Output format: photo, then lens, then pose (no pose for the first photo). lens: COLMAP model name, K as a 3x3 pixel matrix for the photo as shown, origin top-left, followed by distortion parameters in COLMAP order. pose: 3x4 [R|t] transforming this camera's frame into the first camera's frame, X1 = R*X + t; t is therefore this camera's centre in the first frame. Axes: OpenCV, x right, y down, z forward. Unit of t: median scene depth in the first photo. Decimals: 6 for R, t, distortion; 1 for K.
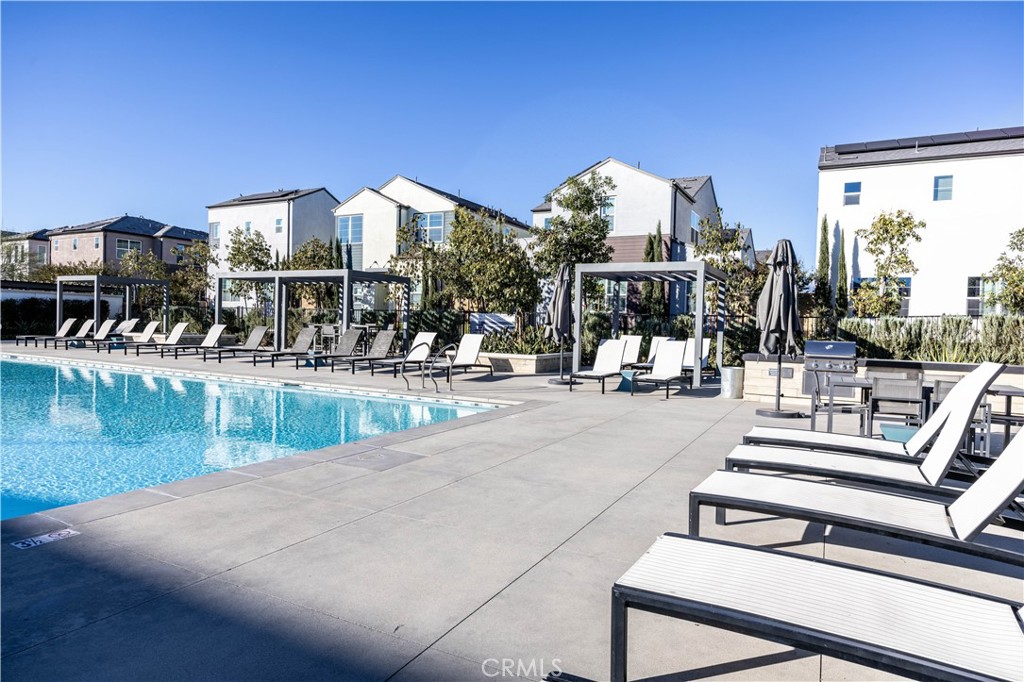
lens RADIAL K [[609.8, 0, 512.0], [0, 609.8, 341.0], [0, 0, 1]] dist [0.002067, 0.001459]
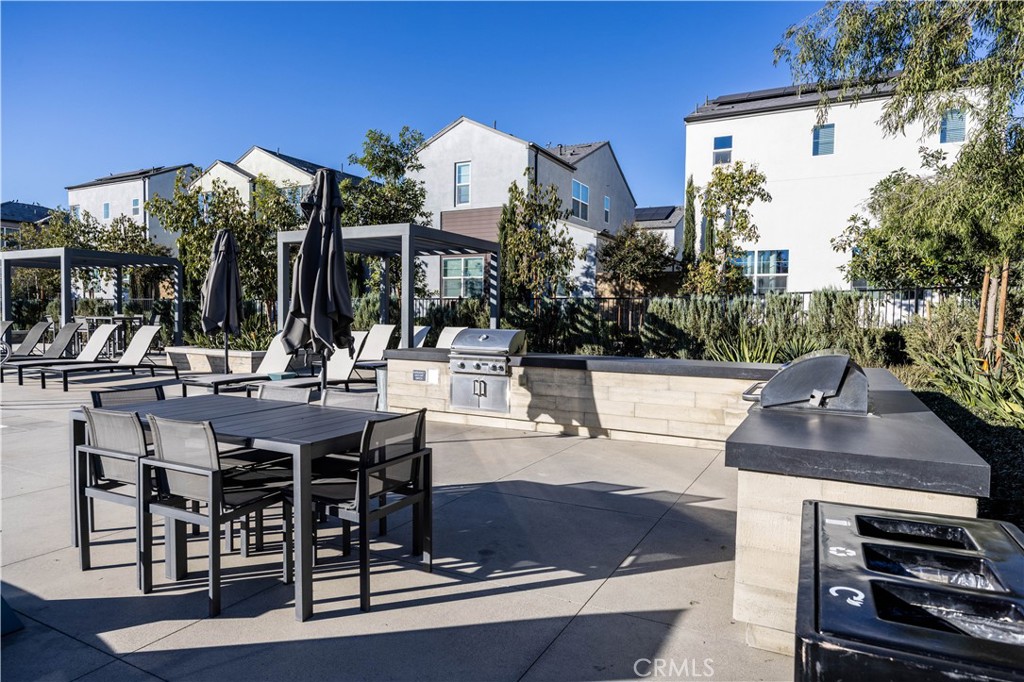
lens RADIAL K [[622.1, 0, 512.0], [0, 622.1, 341.0], [0, 0, 1]] dist [-0.002387, -0.000600]
pose [[0.999900, -0.013787, -0.003128, 0.269588], [0.013829, 0.999805, 0.014064, 0.002133], [0.002934, -0.014106, 0.999896, 0.150766]]
